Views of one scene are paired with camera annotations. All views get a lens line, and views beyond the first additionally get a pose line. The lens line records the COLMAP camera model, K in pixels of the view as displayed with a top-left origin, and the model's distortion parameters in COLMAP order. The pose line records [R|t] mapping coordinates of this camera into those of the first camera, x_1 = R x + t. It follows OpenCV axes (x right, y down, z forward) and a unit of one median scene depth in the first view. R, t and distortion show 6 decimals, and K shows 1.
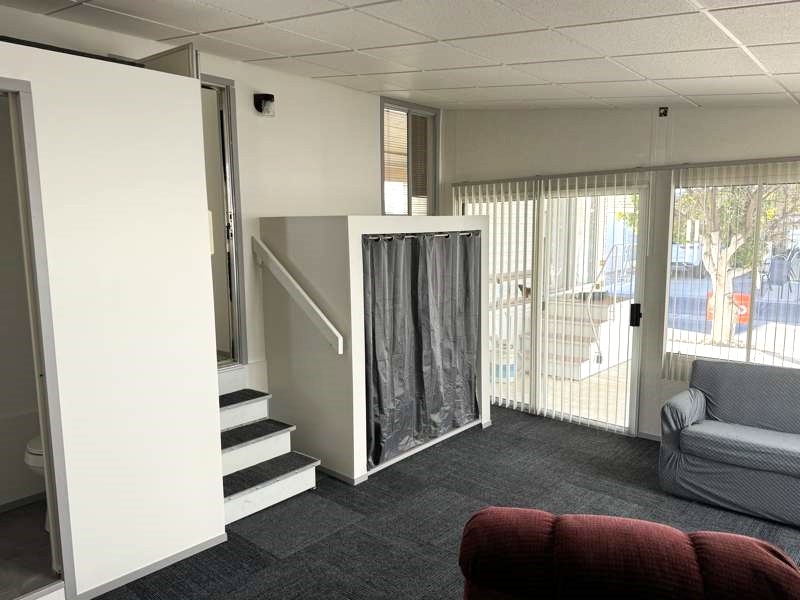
lens RADIAL K [[569.4, 0, 400.0], [0, 569.4, 300.0], [0, 0, 1]] dist [0.086500, -0.122726]
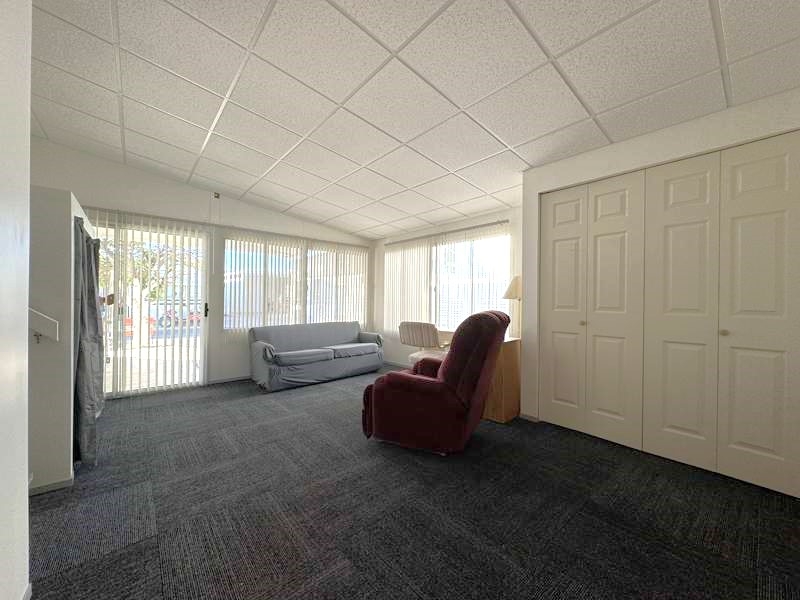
lens RADIAL K [[317.1, 0, 400.0], [0, 317.1, 300.0], [0, 0, 1]] dist [0.000695, 0.000026]
pose [[0.137268, 0.012271, 0.990458, -0.437253], [0.110330, 0.993512, -0.027599, 0.088104], [-0.984370, 0.113066, 0.135024, 0.332110]]
